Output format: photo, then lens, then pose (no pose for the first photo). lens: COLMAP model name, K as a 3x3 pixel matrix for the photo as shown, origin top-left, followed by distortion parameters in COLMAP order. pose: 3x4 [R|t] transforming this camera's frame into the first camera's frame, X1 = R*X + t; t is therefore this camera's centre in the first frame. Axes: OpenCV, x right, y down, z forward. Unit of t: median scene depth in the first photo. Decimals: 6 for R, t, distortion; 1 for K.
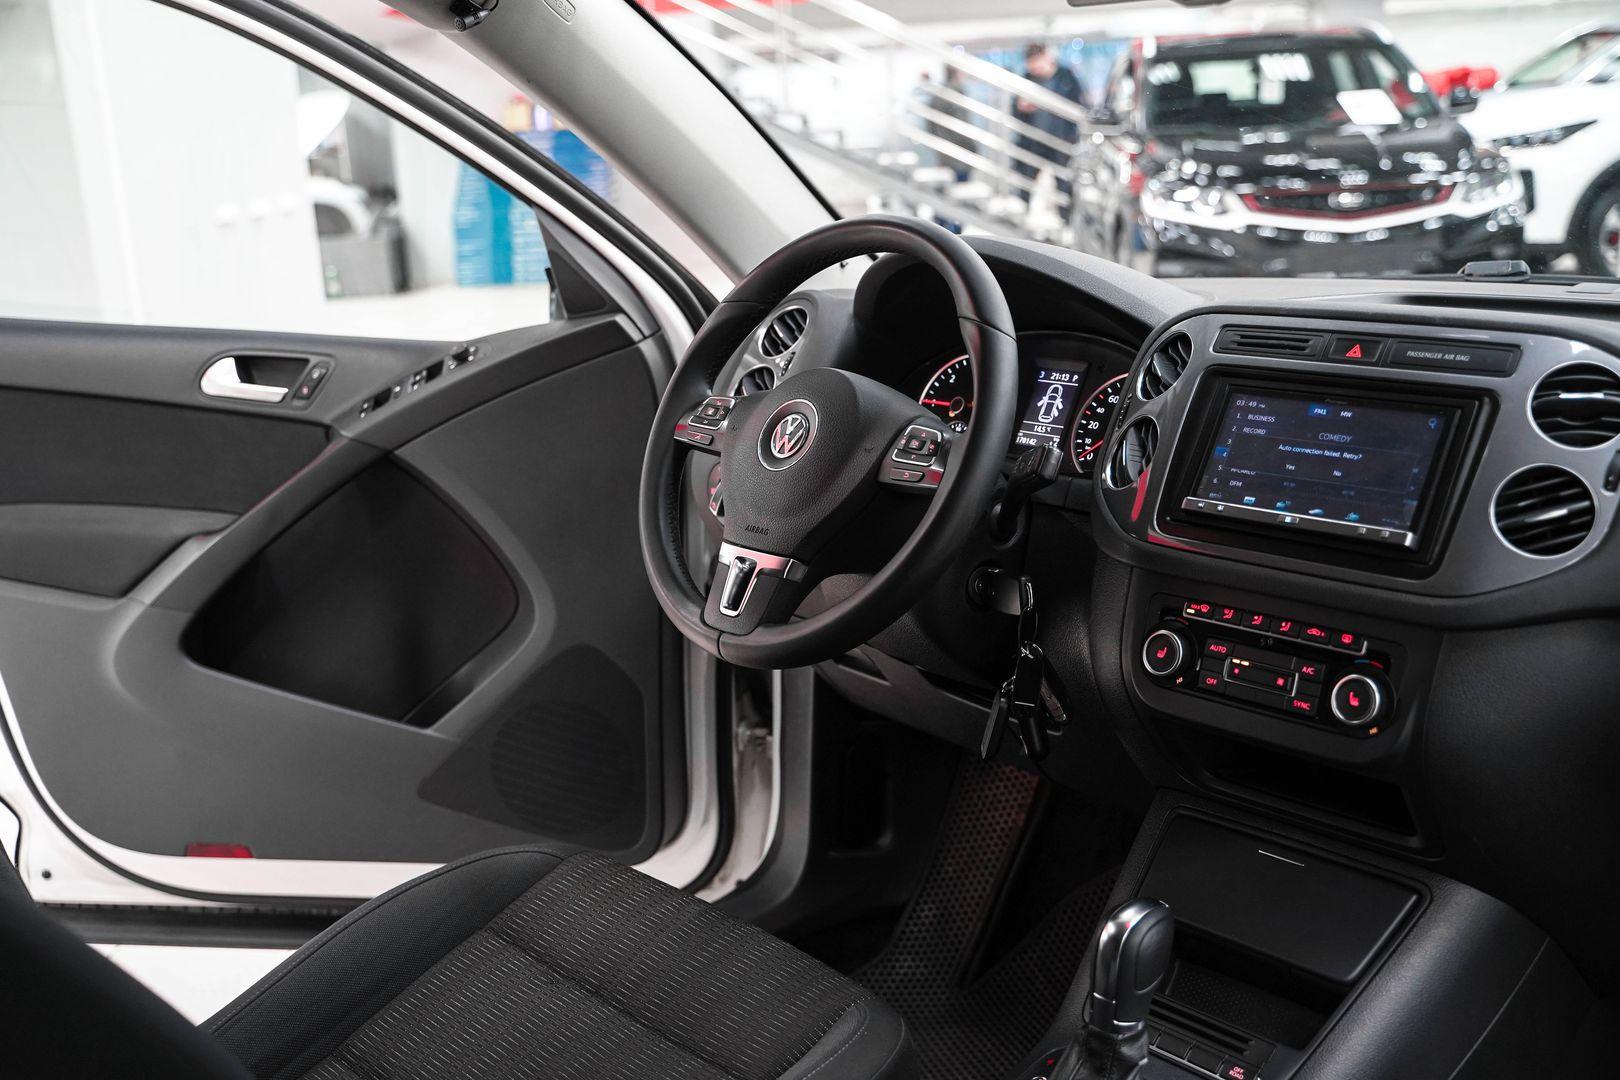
lens RADIAL K [[1624.2, 0, 810.0], [0, 1624.2, 540.0], [0, 0, 1]] dist [-0.053444, 0.077281]
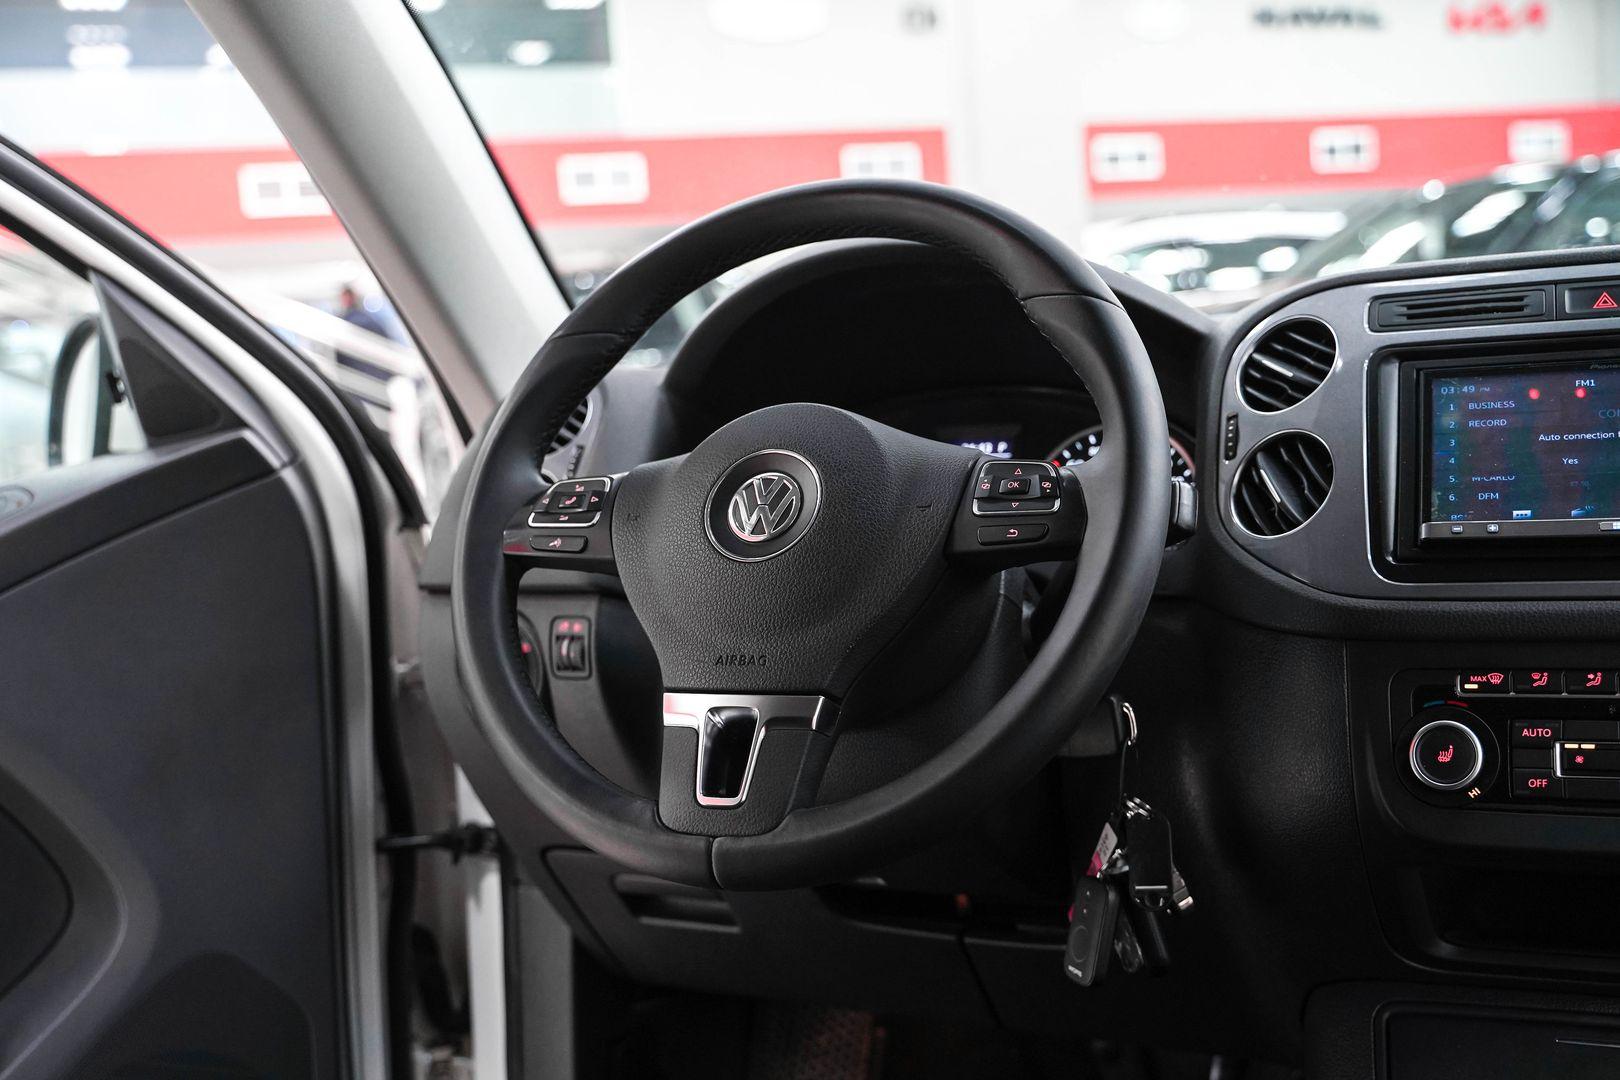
lens RADIAL K [[1728.5, 0, 810.0], [0, 1728.5, 540.0], [0, 0, 1]] dist [-0.006472, -0.014215]
pose [[0.914695, -0.064627, 0.398943, -0.237113], [0.129407, 0.981994, -0.137625, 0.037903], [-0.382866, 0.177511, 0.906589, 0.356723]]
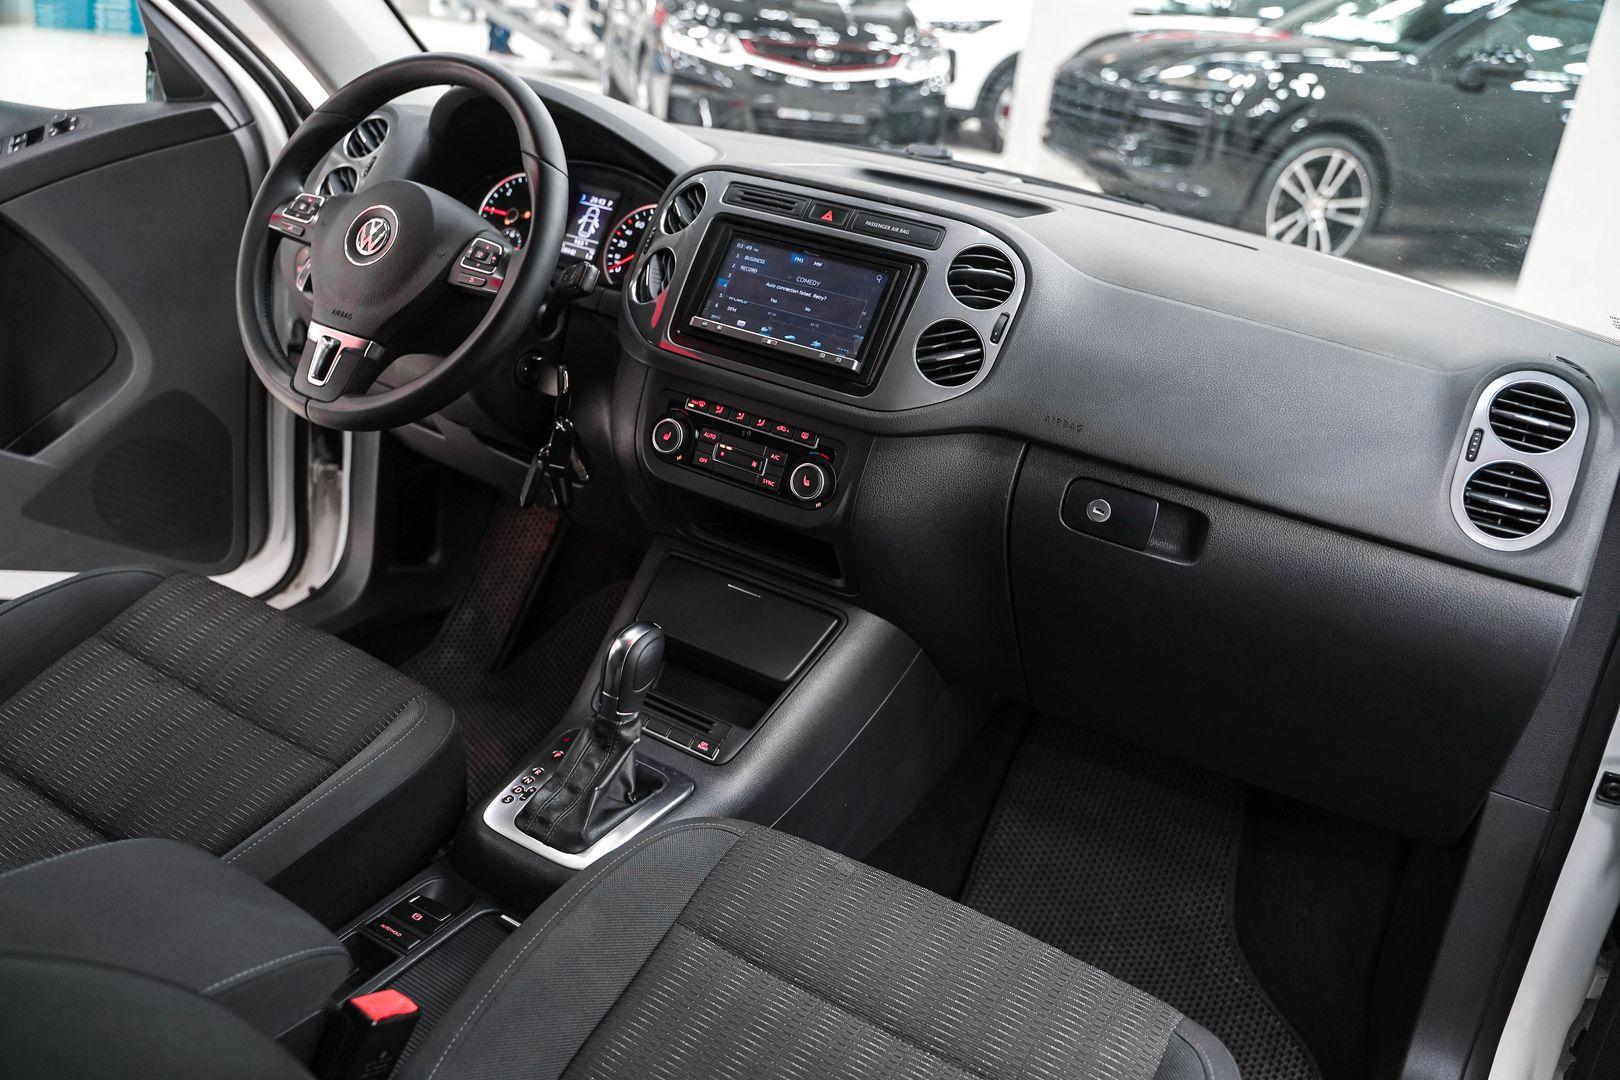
lens RADIAL K [[1298.7, 0, 810.0], [0, 1298.7, 540.0], [0, 0, 1]] dist [-0.130836, 0.102240]
pose [[0.942725, 0.021199, 0.332897, -0.014854], [-0.081801, 0.982198, 0.169102, -0.026713], [-0.323386, -0.186648, 0.927677, -0.011615]]
